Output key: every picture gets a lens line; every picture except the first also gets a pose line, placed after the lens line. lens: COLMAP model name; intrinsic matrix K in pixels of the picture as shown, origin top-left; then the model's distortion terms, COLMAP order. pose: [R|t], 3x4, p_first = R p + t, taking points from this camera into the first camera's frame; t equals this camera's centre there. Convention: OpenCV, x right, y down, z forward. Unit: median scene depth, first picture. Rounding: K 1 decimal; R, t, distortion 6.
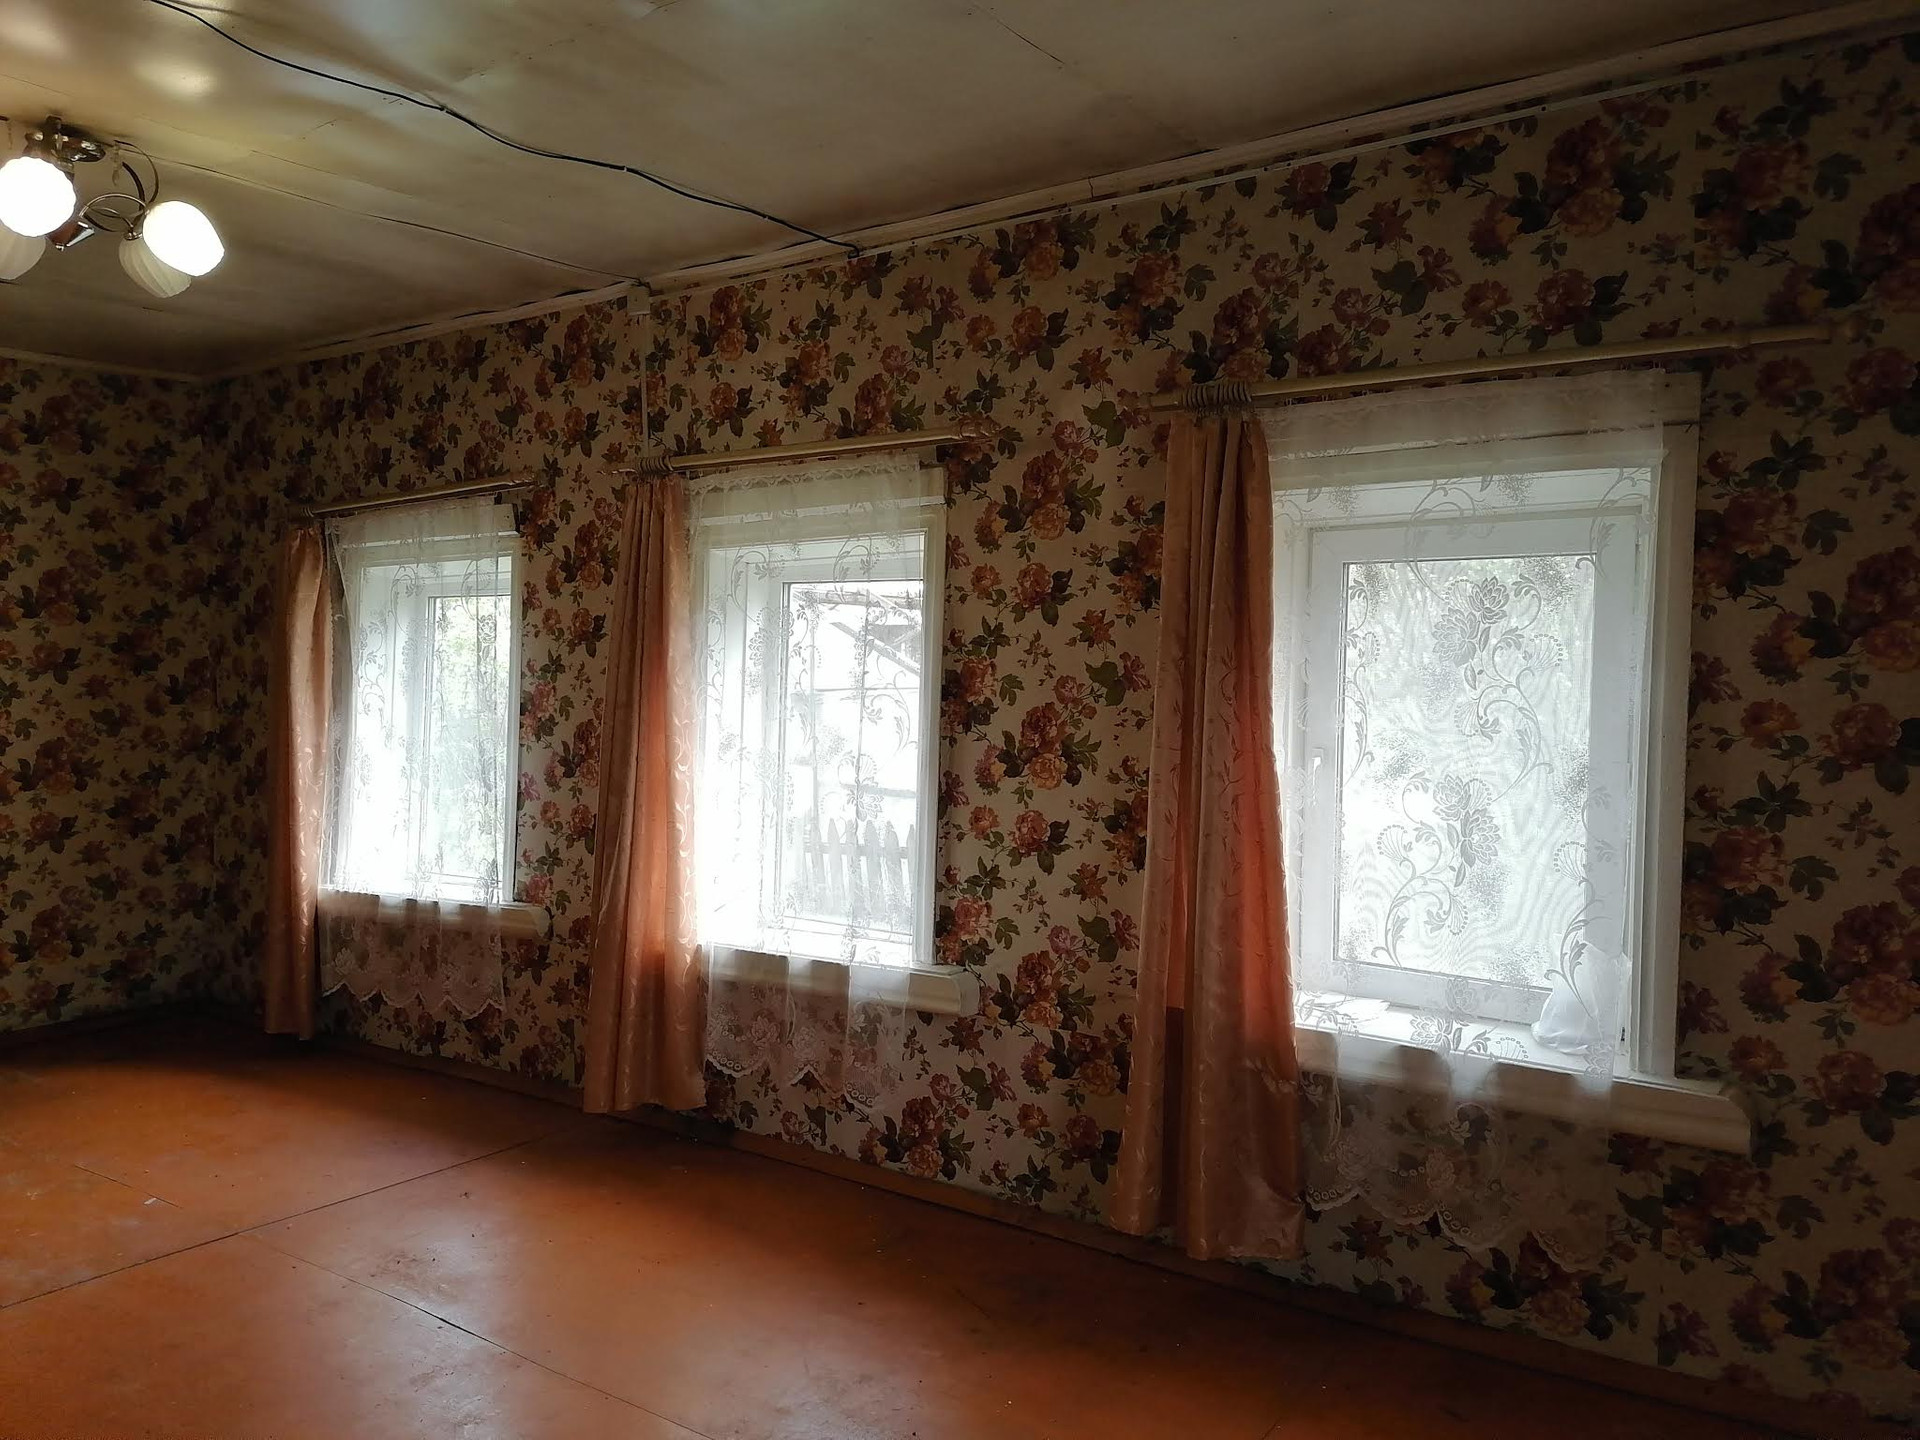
lens RADIAL K [[1425.7, 0, 947.3], [0, 1425.7, 722.3], [0, 0, 1]] dist [0.096249, -0.096127]
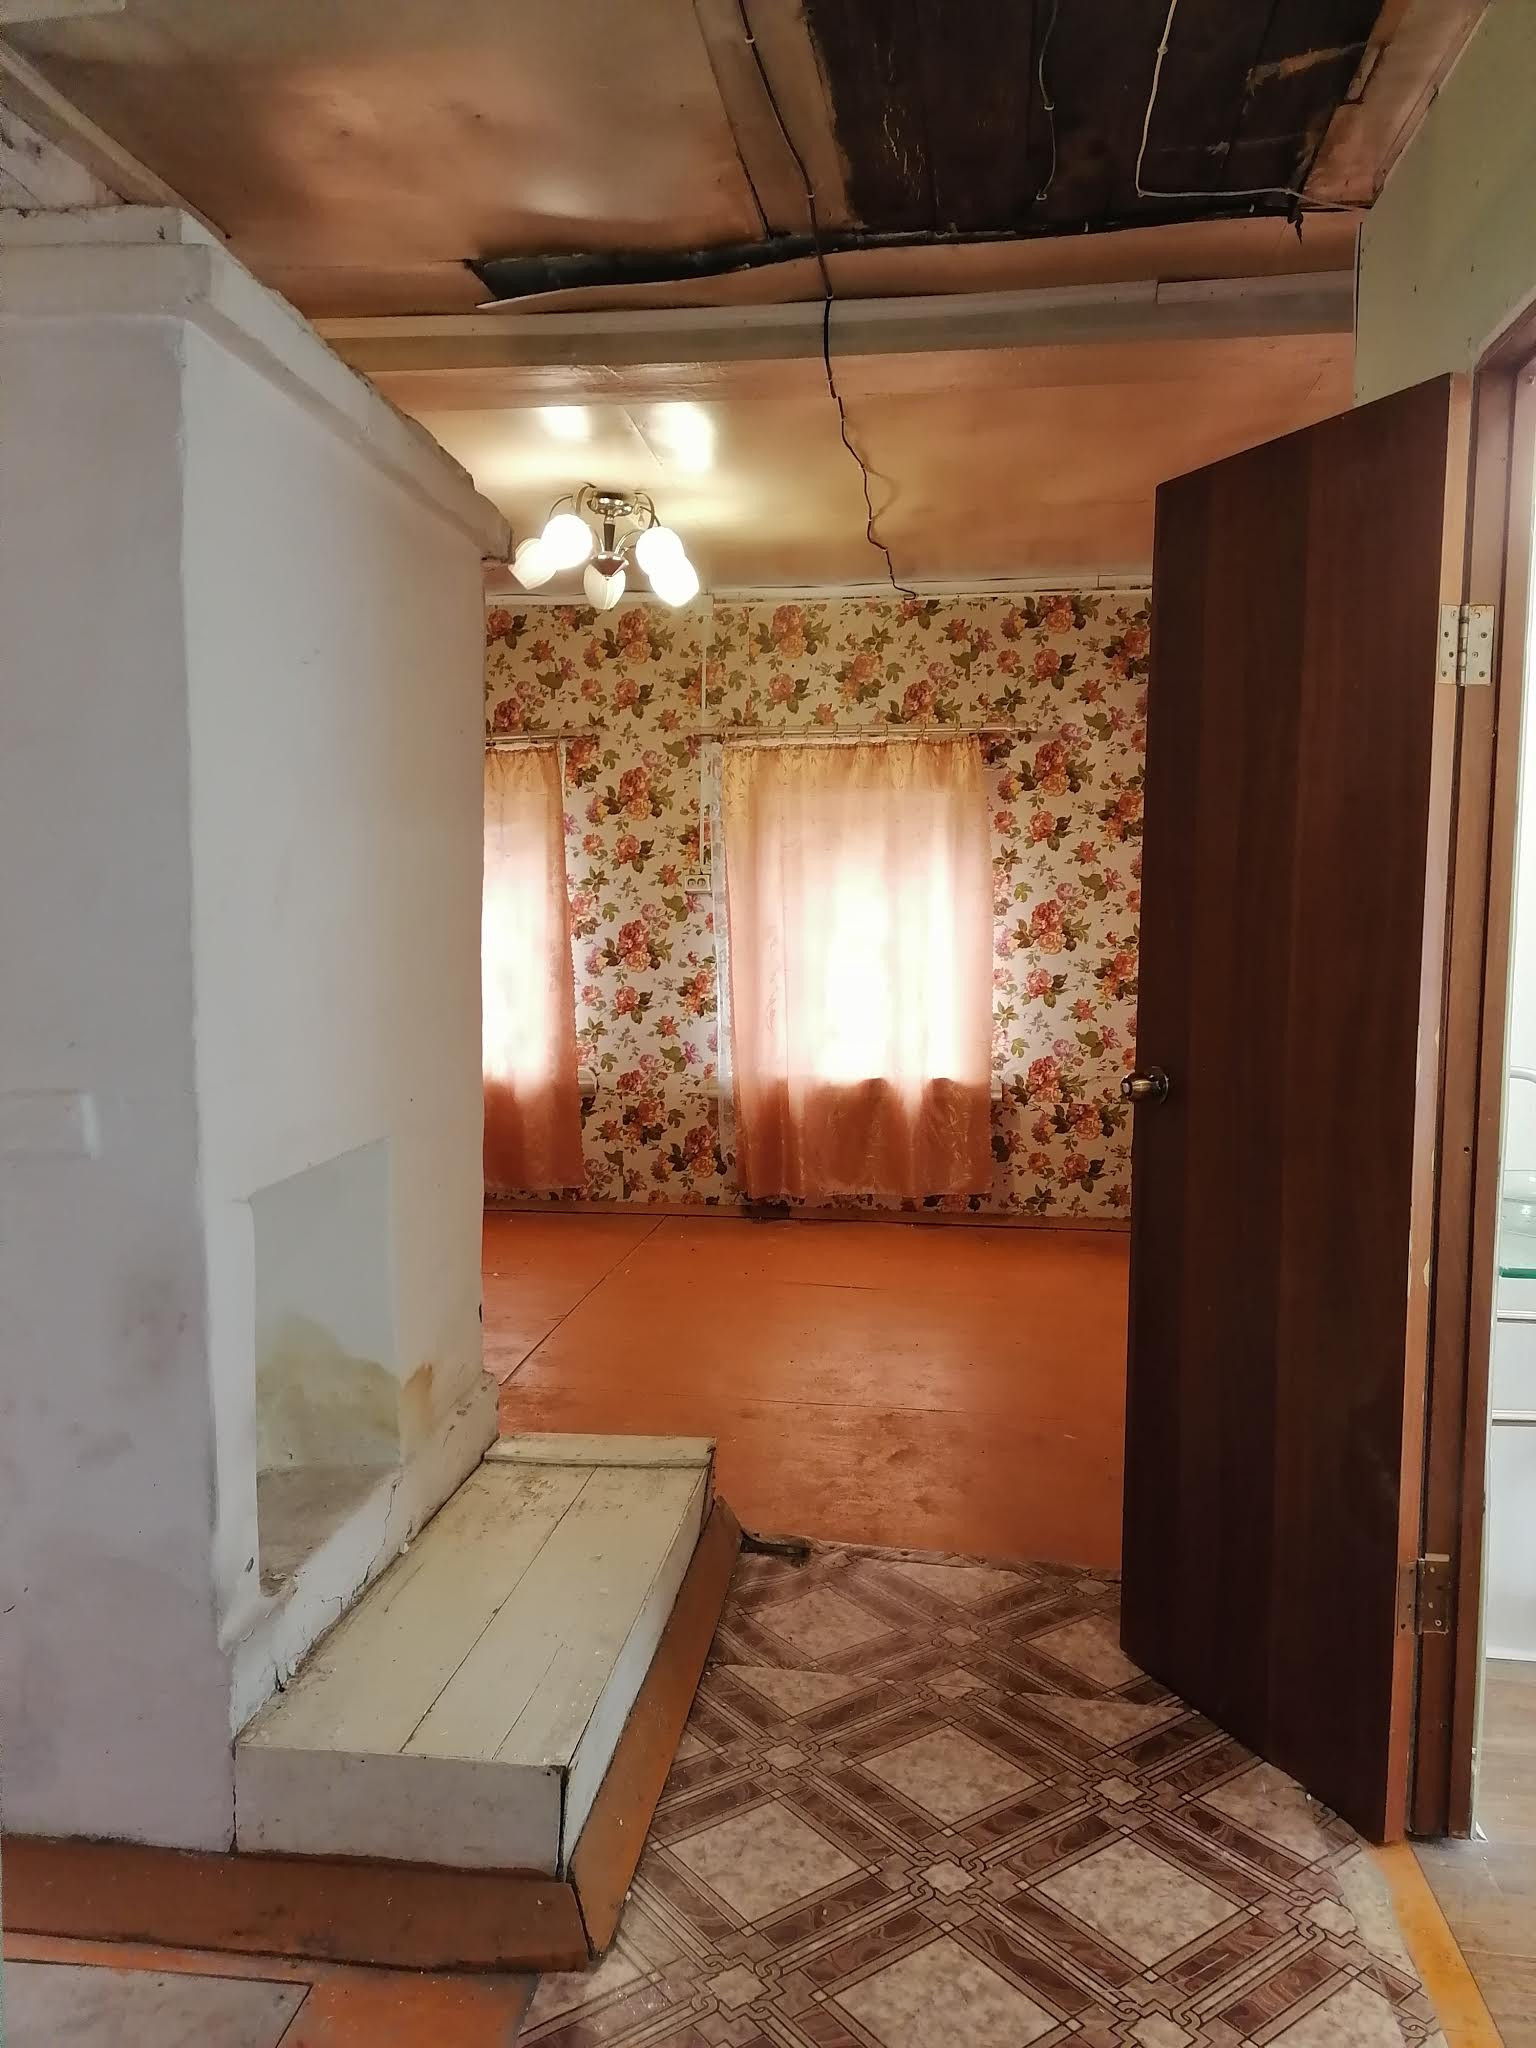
lens RADIAL K [[1520.8, 0, 767.0], [0, 1520.8, 1021.2], [0, 0, 1]] dist [0.096249, -0.096127]
pose [[0.887397, -0.043414, 0.458957, -0.904265], [0.021780, 0.998392, 0.052329, 0.022755], [-0.460491, -0.036440, 0.886916, -0.332552]]
